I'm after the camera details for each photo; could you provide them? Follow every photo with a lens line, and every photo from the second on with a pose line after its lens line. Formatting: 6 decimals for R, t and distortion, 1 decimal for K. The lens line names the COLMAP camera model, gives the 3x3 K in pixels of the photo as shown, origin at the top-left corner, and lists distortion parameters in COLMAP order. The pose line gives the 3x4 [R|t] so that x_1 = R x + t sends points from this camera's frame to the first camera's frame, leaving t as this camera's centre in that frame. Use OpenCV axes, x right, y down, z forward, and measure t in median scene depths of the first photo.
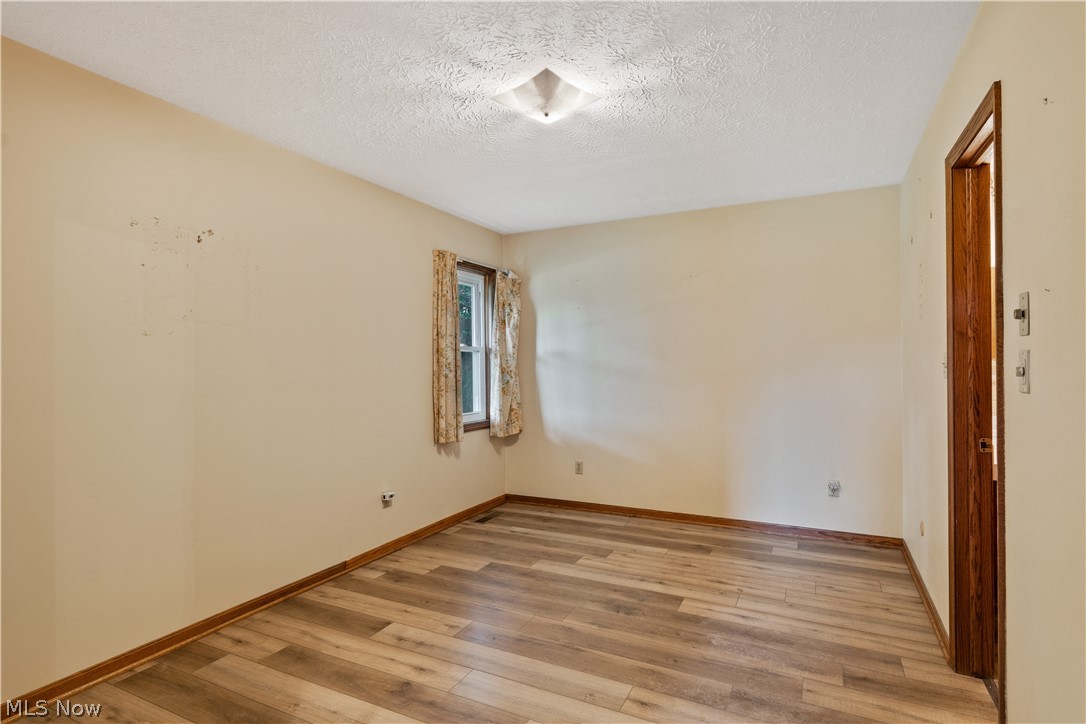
lens RADIAL K [[559.1, 0, 545.0], [0, 559.1, 362.4], [0, 0, 1]] dist [0.001097, 0.000131]
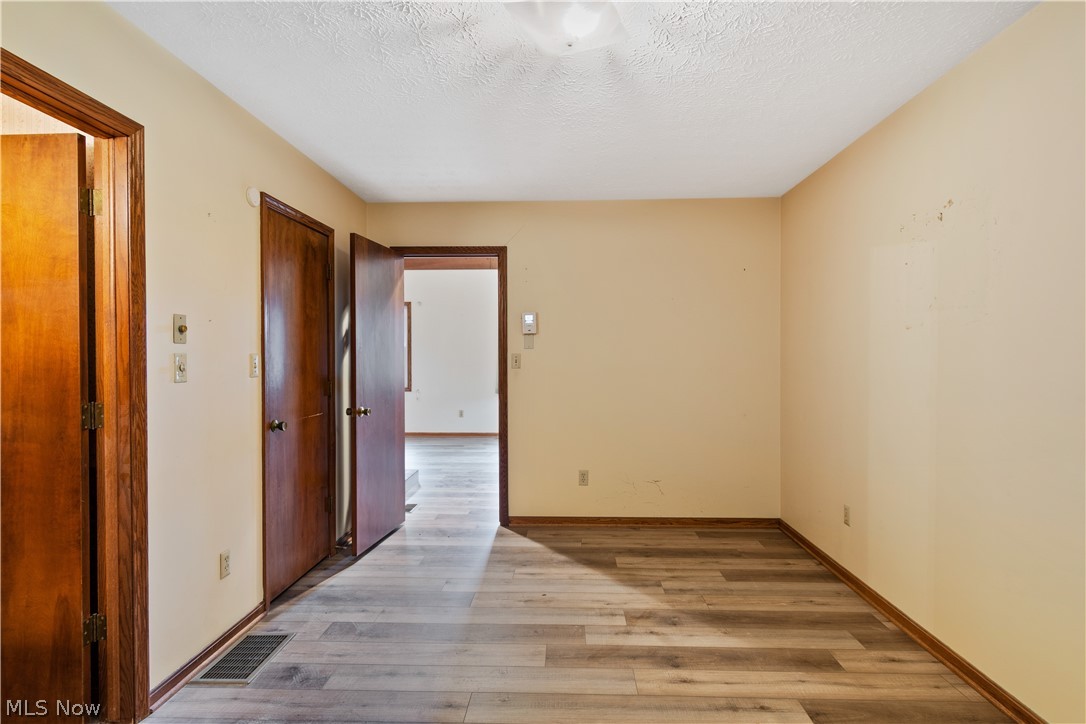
lens RADIAL K [[559.1, 0, 541.1], [0, 559.1, 360.4], [0, 0, 1]] dist [0.001097, 0.000131]
pose [[-0.915283, 0.013816, -0.402574, 0.359247], [0.010132, 0.999885, 0.011277, -0.006513], [0.402684, 0.006243, -0.915318, 1.689902]]
